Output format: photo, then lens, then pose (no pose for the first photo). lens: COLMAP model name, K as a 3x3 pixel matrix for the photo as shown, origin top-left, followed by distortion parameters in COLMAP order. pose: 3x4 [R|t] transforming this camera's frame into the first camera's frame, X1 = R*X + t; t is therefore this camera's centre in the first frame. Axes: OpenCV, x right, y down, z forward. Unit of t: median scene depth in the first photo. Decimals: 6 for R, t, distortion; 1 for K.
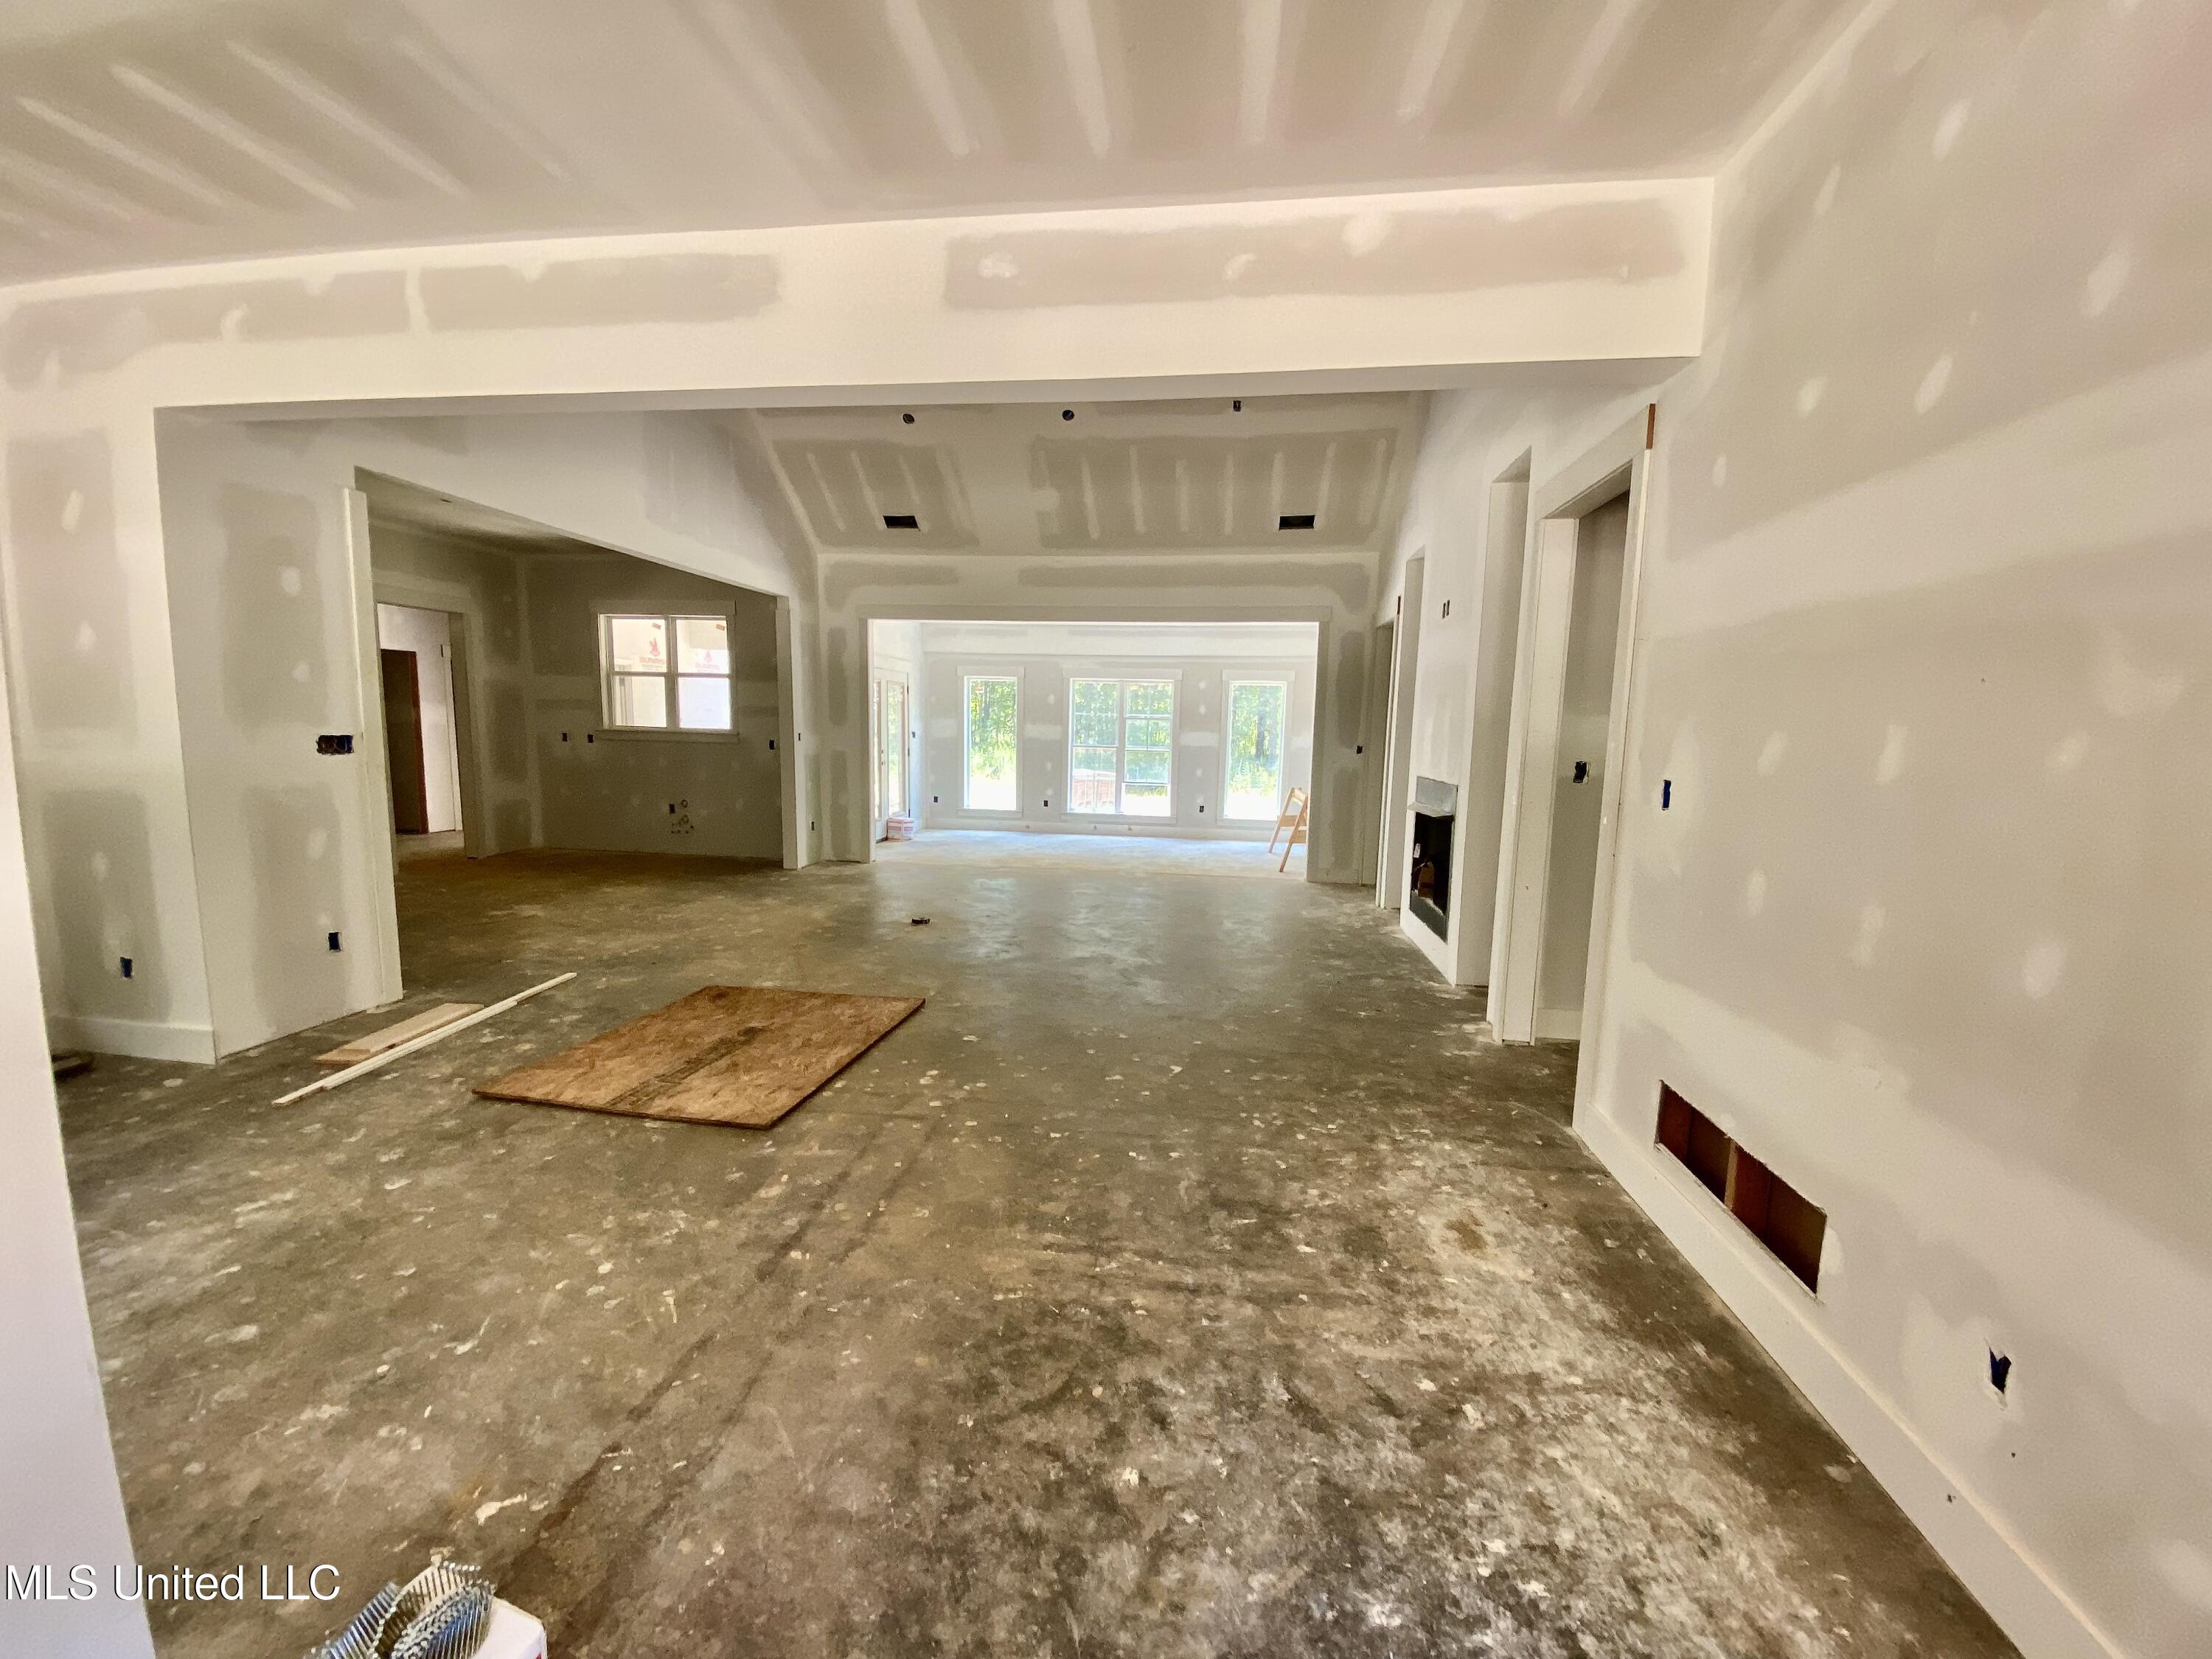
lens RADIAL K [[889.3, 0, 1100.2], [0, 889.3, 832.4], [0, 0, 1]] dist [0.024786, -0.022315]
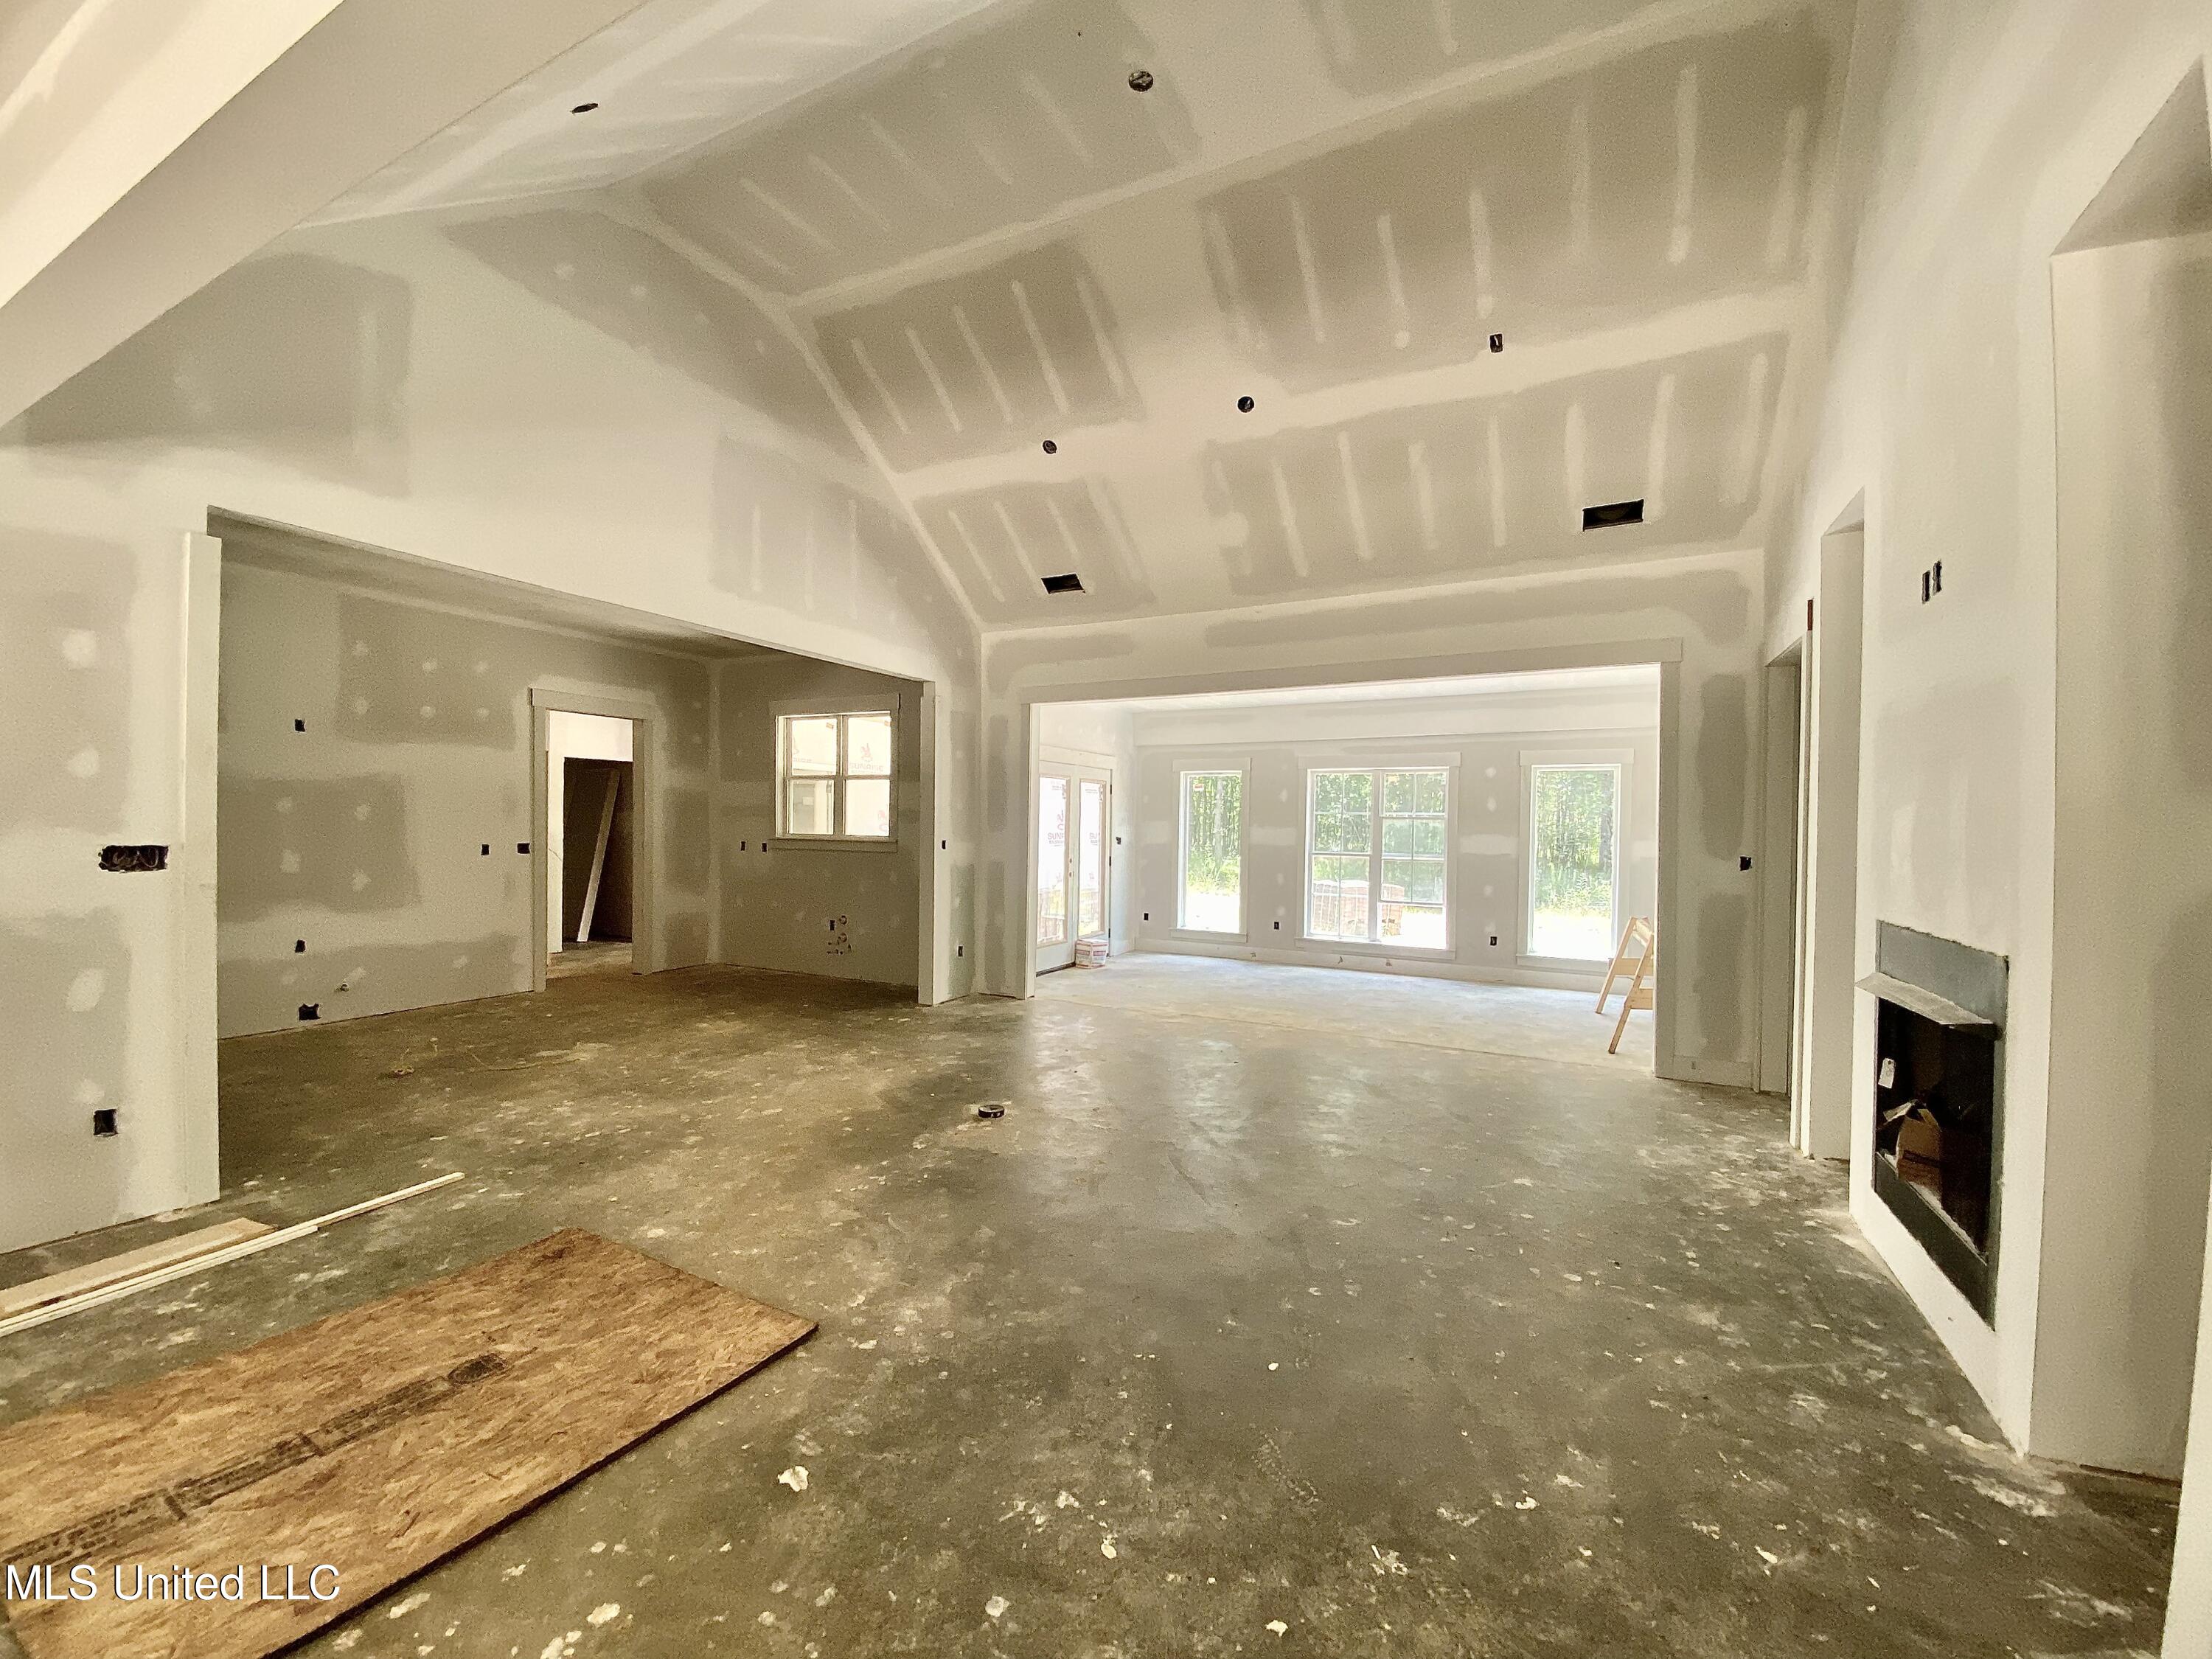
lens RADIAL K [[889.3, 0, 1100.2], [0, 889.3, 832.4], [0, 0, 1]] dist [0.024786, -0.022315]
pose [[0.940970, -0.006682, -0.338424, 0.131642], [-0.033310, 0.993125, -0.112224, -0.048114], [0.336847, 0.116872, 0.934278, 0.435538]]
